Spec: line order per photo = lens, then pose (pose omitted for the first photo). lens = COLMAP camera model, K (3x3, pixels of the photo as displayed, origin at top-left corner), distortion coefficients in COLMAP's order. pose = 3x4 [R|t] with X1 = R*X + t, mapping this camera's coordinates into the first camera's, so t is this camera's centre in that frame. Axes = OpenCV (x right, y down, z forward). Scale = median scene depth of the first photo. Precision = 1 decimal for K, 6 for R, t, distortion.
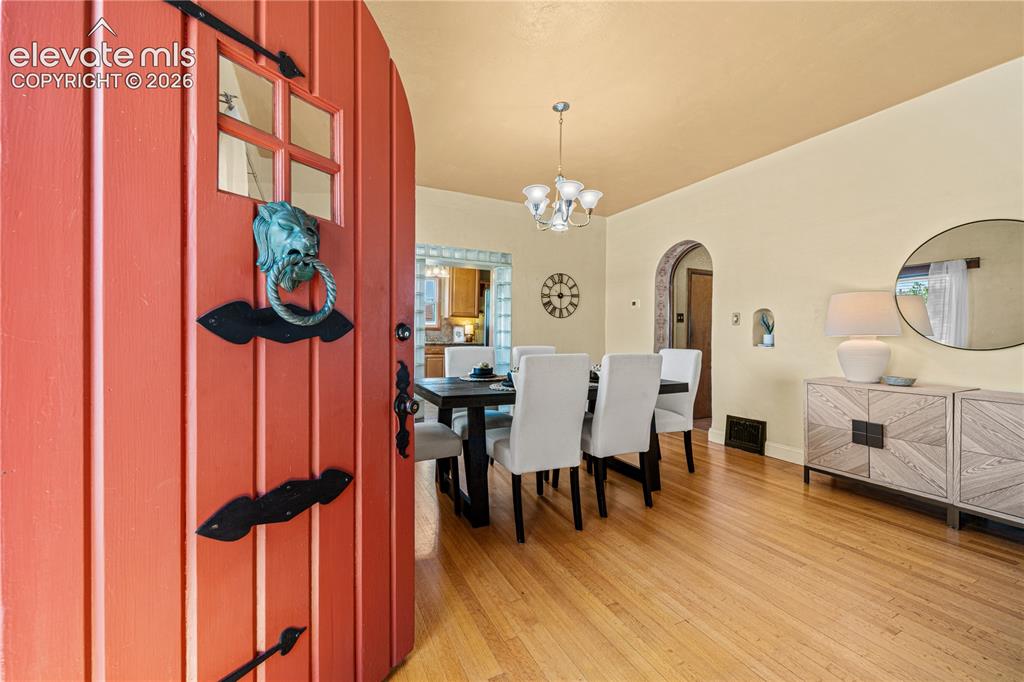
lens RADIAL K [[419.7, 0, 517.8], [0, 419.7, 338.4], [0, 0, 1]] dist [0.005826, -0.001441]
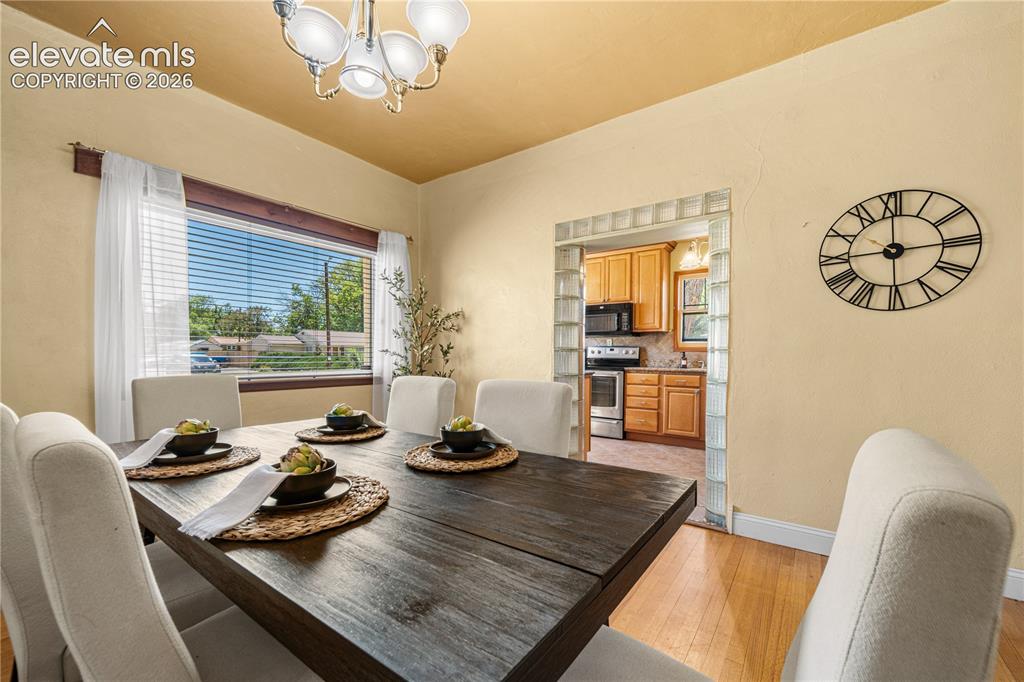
lens RADIAL K [[419.7, 0, 504.0], [0, 419.7, 359.4], [0, 0, 1]] dist [0.005826, -0.001441]
pose [[0.463574, -0.002435, -0.886055, 0.271562], [-0.003683, 0.999982, -0.004675, -0.002008], [0.886050, 0.005431, 0.463557, 0.514897]]
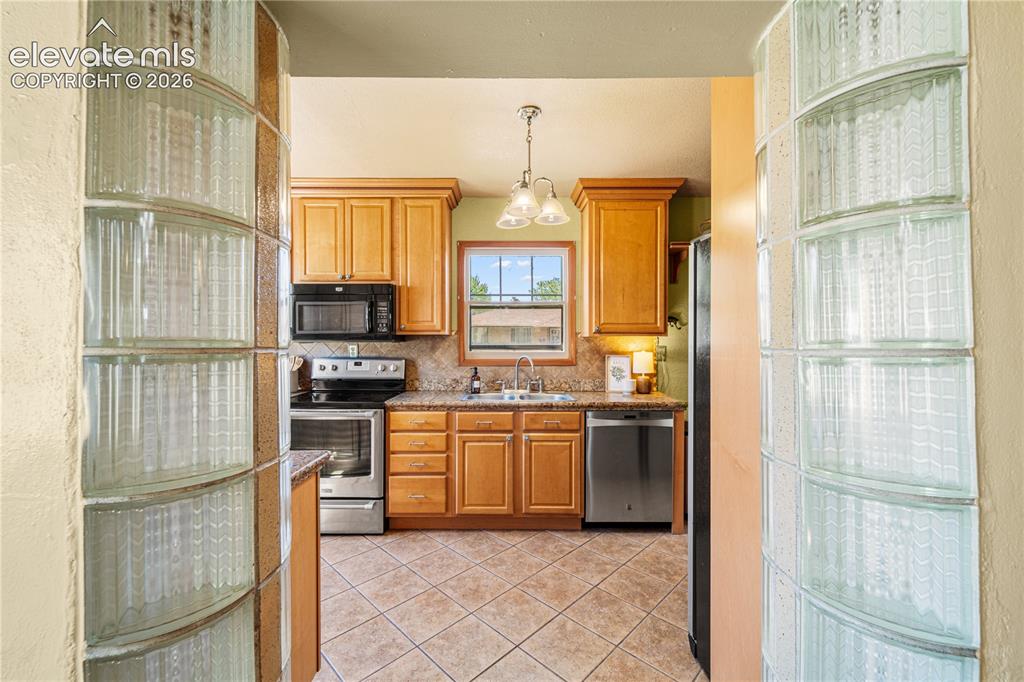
lens RADIAL K [[419.7, 0, 513.7], [0, 419.7, 346.7], [0, 0, 1]] dist [0.005826, -0.001441]
pose [[0.899742, -0.012632, -0.436239, -0.069542], [0.012767, 0.999915, -0.002624, -0.052970], [0.436235, -0.003208, 0.899827, 0.795469]]
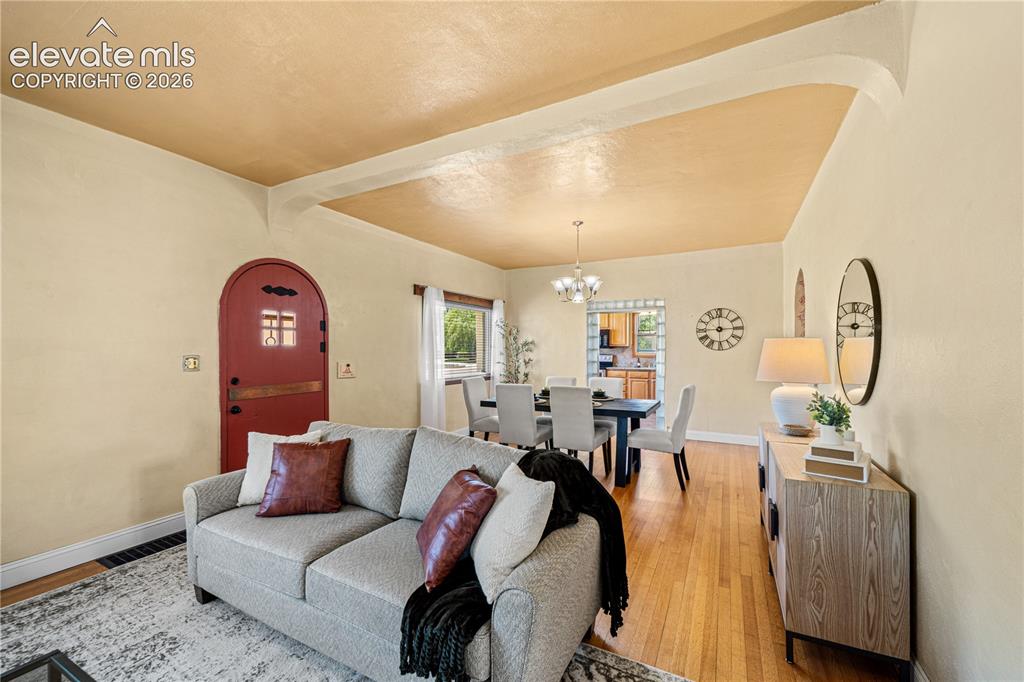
lens RADIAL K [[419.7, 0, 506.6], [0, 419.7, 350.5], [0, 0, 1]] dist [0.005826, -0.001441]
pose [[0.583736, -0.012506, -0.811847, 0.645766], [0.003501, 0.999911, -0.012886, -0.035922], [0.811936, 0.004680, 0.583727, -0.057534]]
